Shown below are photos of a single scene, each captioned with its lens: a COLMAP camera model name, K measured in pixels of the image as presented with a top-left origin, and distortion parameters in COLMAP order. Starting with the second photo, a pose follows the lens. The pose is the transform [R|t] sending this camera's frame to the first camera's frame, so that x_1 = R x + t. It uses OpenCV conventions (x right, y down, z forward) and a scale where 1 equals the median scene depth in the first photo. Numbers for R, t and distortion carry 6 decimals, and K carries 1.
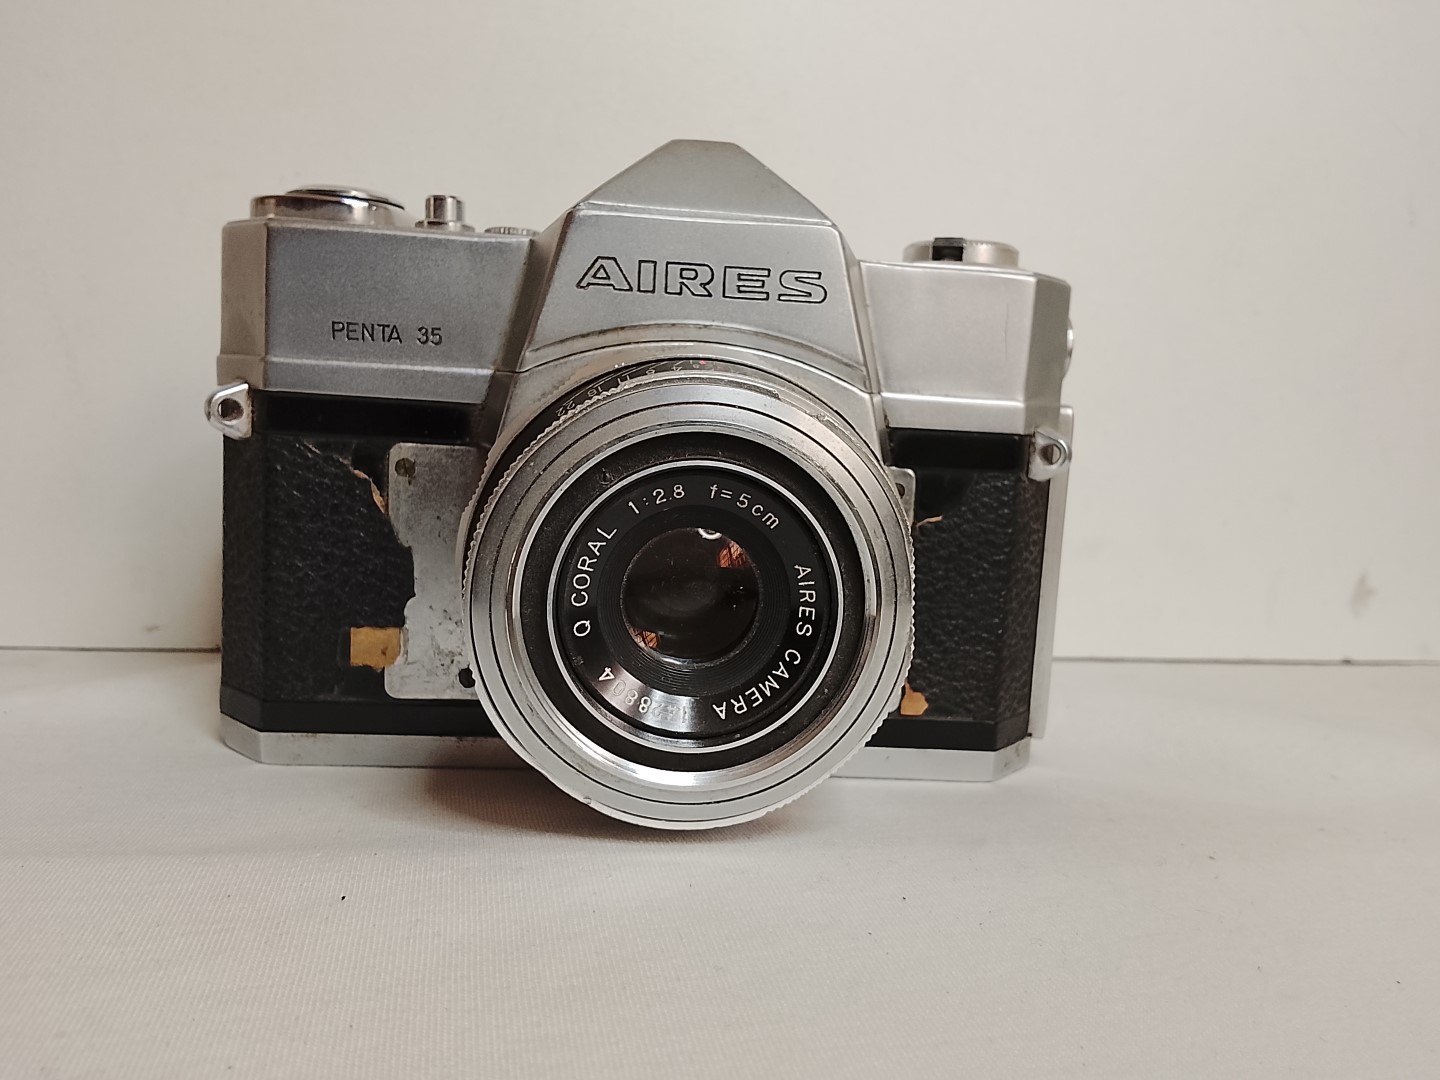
lens RADIAL K [[1161.5, 0, 715.9], [0, 1161.5, 526.7], [0, 0, 1]] dist [0.093790, -0.006001]
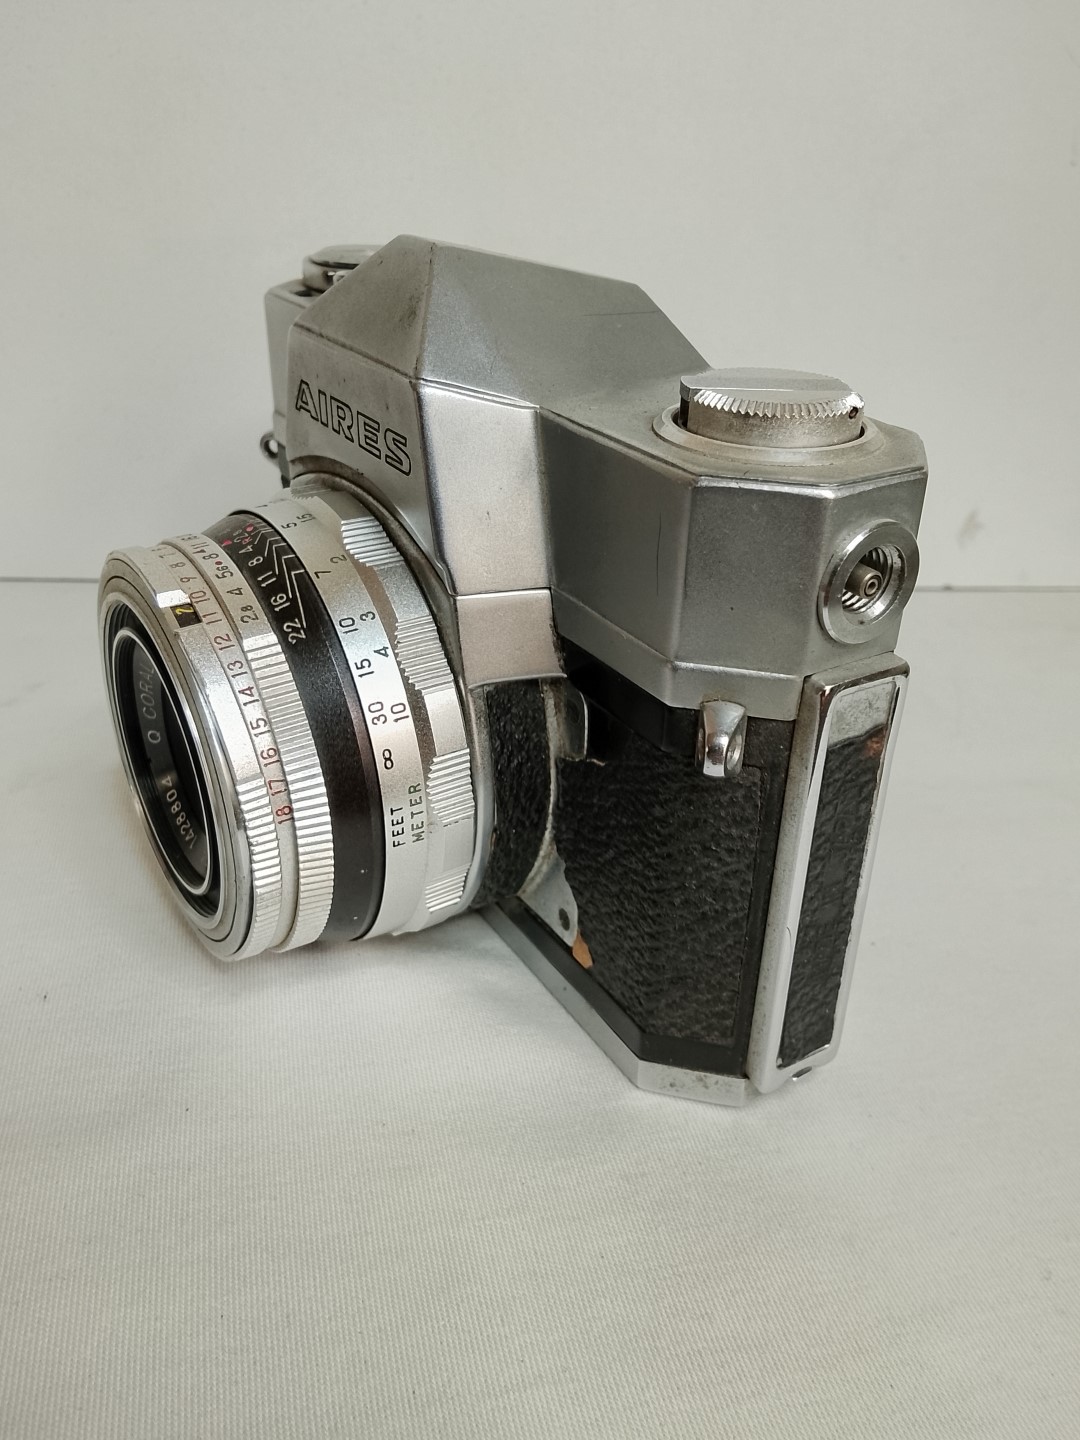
lens RADIAL K [[1161.5, 0, 534.6], [0, 1161.5, 724.6], [0, 0, 1]] dist [0.093790, -0.006001]
pose [[0.458231, 0.386739, -0.800286, 0.869246], [-0.095122, 0.916544, 0.388456, -0.364423], [0.883729, -0.101878, 0.456776, 0.697562]]
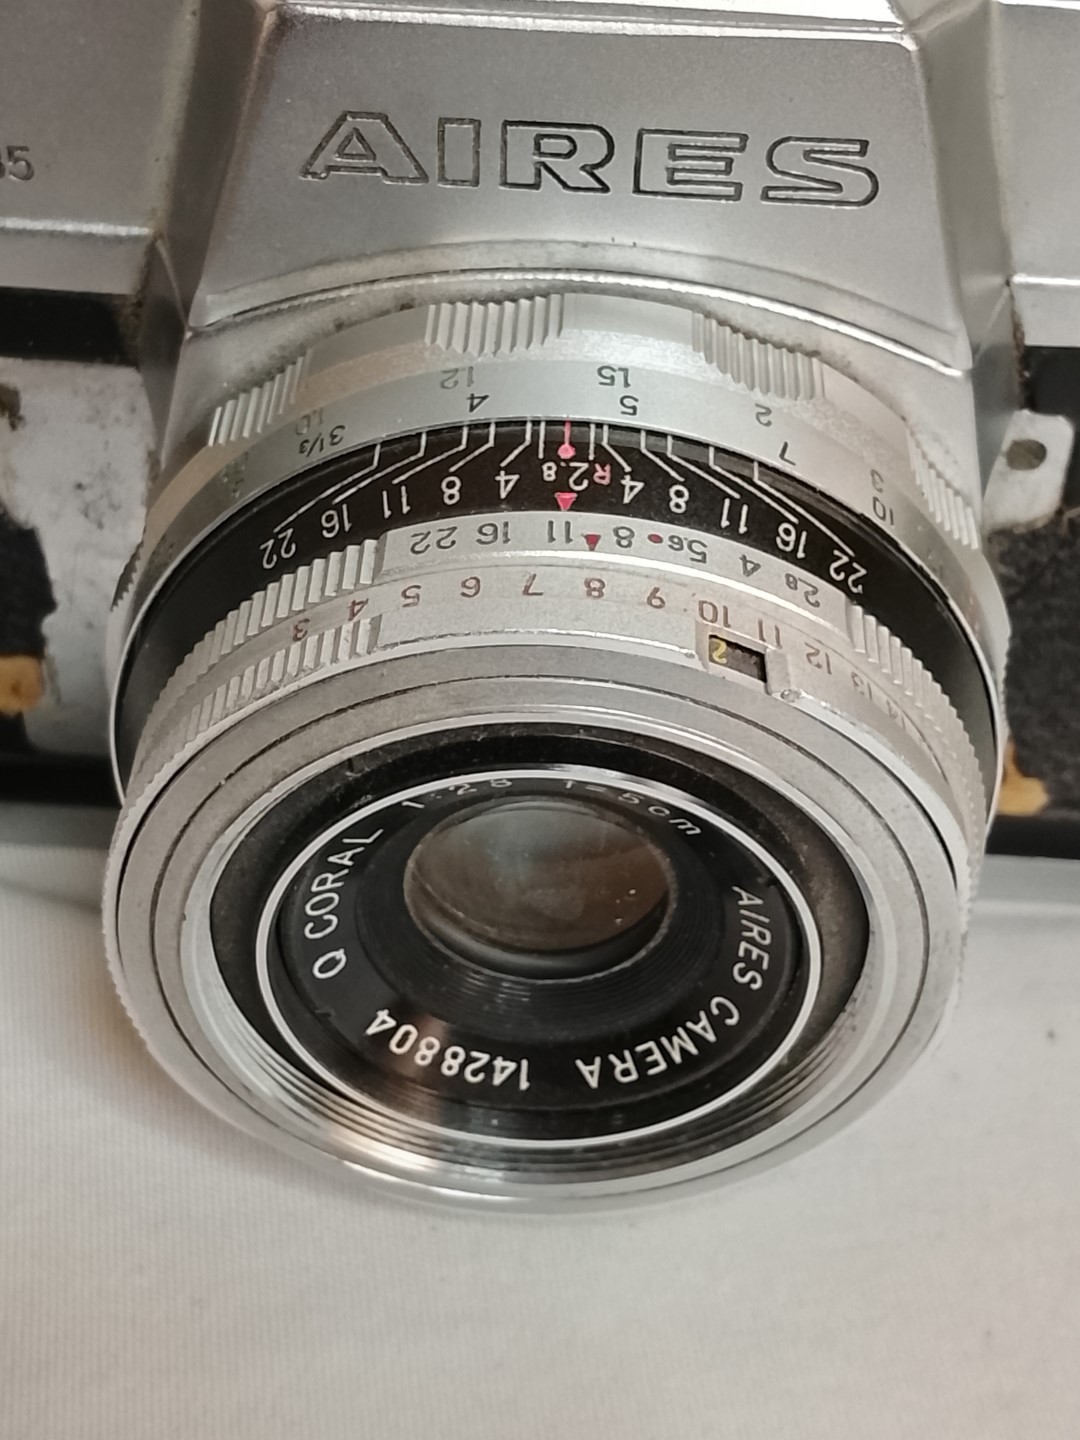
lens RADIAL K [[2302.7, 0, 539.1], [0, 2302.7, 715.9], [0, 0, 1]] dist [0.097940, 0.000000]
pose [[0.991427, 0.066203, -0.112648, 0.081781], [0.011234, 0.815754, 0.578289, -0.543375], [0.130177, -0.574597, 0.808017, 0.187460]]
